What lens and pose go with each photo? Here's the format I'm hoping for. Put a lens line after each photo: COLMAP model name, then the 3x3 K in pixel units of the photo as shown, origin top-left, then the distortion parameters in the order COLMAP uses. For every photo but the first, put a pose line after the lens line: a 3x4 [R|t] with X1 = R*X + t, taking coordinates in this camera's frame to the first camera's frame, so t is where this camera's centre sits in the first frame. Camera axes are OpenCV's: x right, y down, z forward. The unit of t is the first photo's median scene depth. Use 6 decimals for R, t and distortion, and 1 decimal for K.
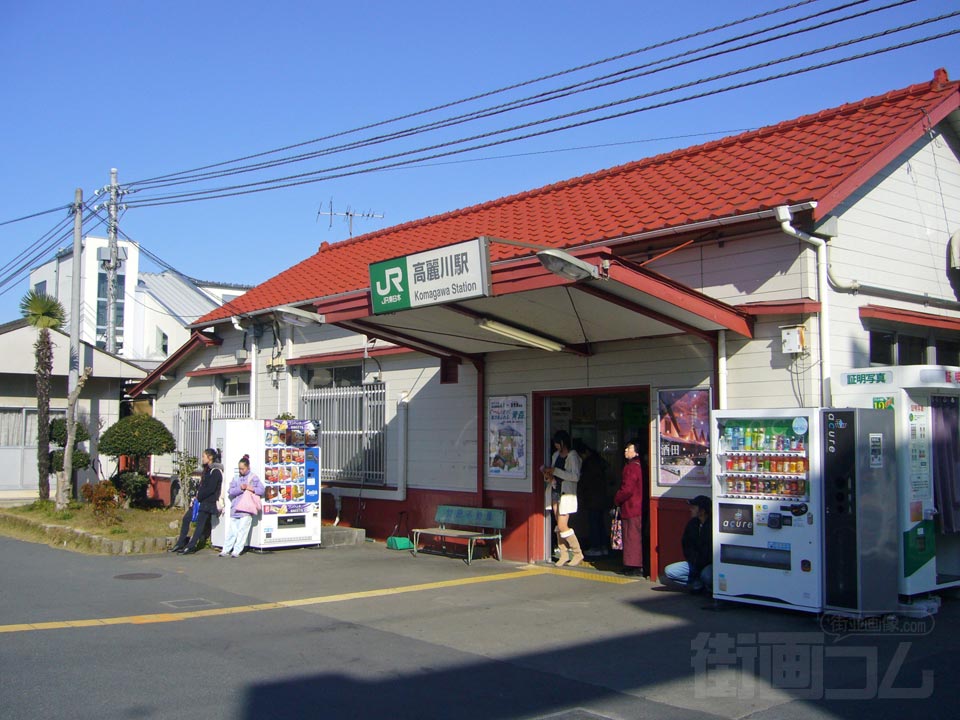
lens RADIAL K [[1044.4, 0, 474.4], [0, 1044.4, 359.3], [0, 0, 1]] dist [-0.063431, 0.000000]
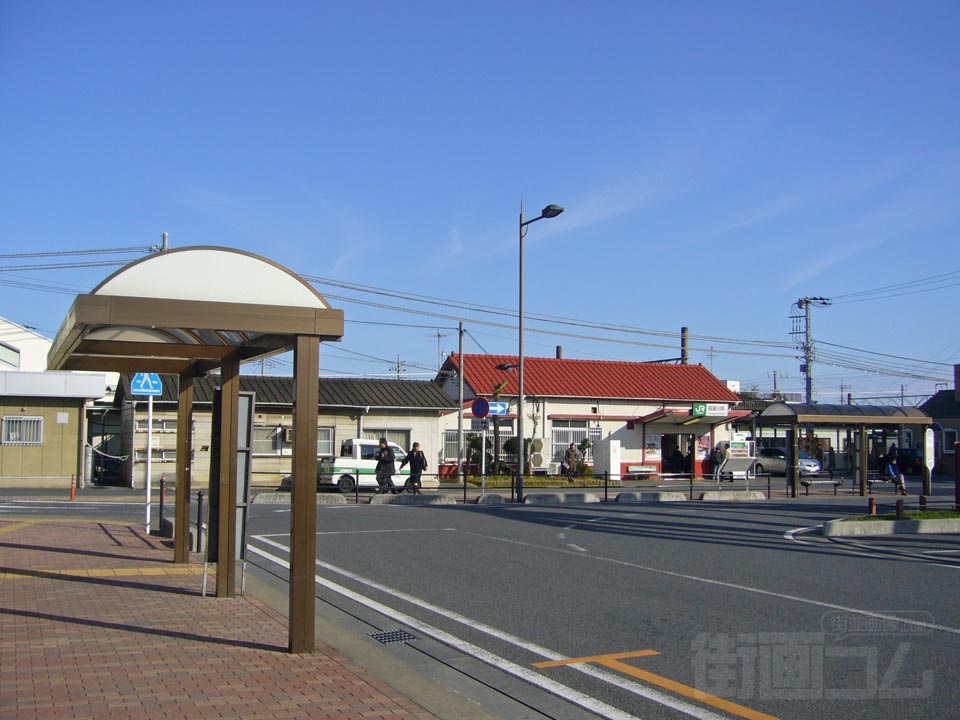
lens RADIAL K [[1044.4, 0, 483.9], [0, 1044.4, 359.0], [0, 0, 1]] dist [-0.063431, 0.000000]
pose [[0.216829, 0.071619, 0.973579, -3.831318], [-0.084447, 0.994943, -0.054383, 0.022890], [-0.972550, -0.070424, 0.221781, 0.842239]]
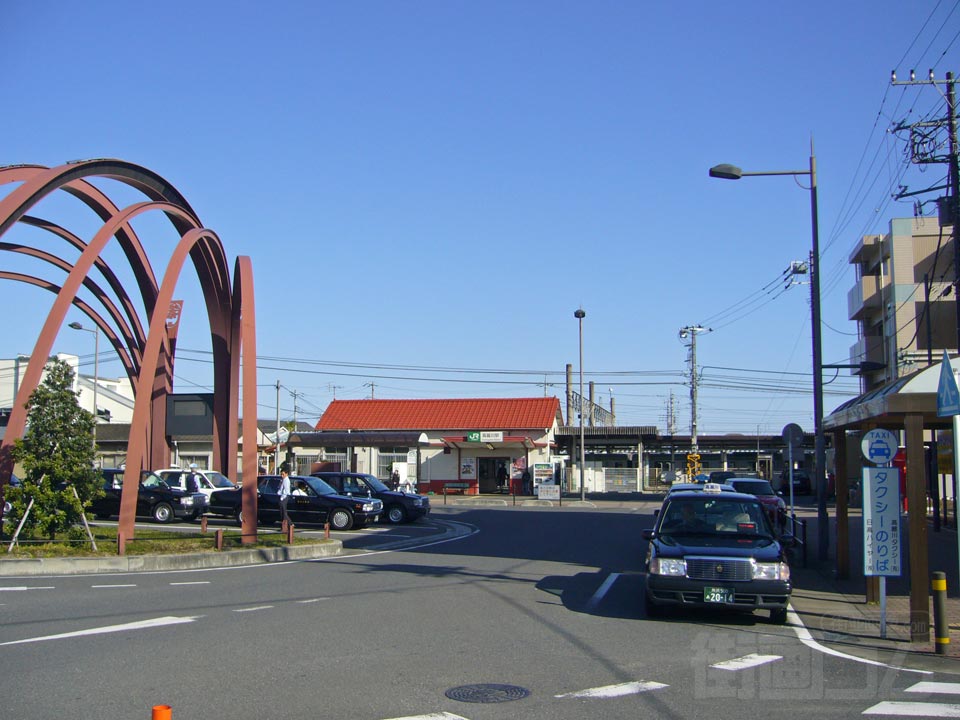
lens RADIAL K [[1044.4, 0, 482.7], [0, 1044.4, 359.9], [0, 0, 1]] dist [-0.063431, 0.000000]
pose [[0.760836, 0.063518, 0.645828, -2.979680], [-0.048742, 0.997981, -0.040730, -0.213409], [-0.647111, -0.000490, 0.762396, -2.560886]]
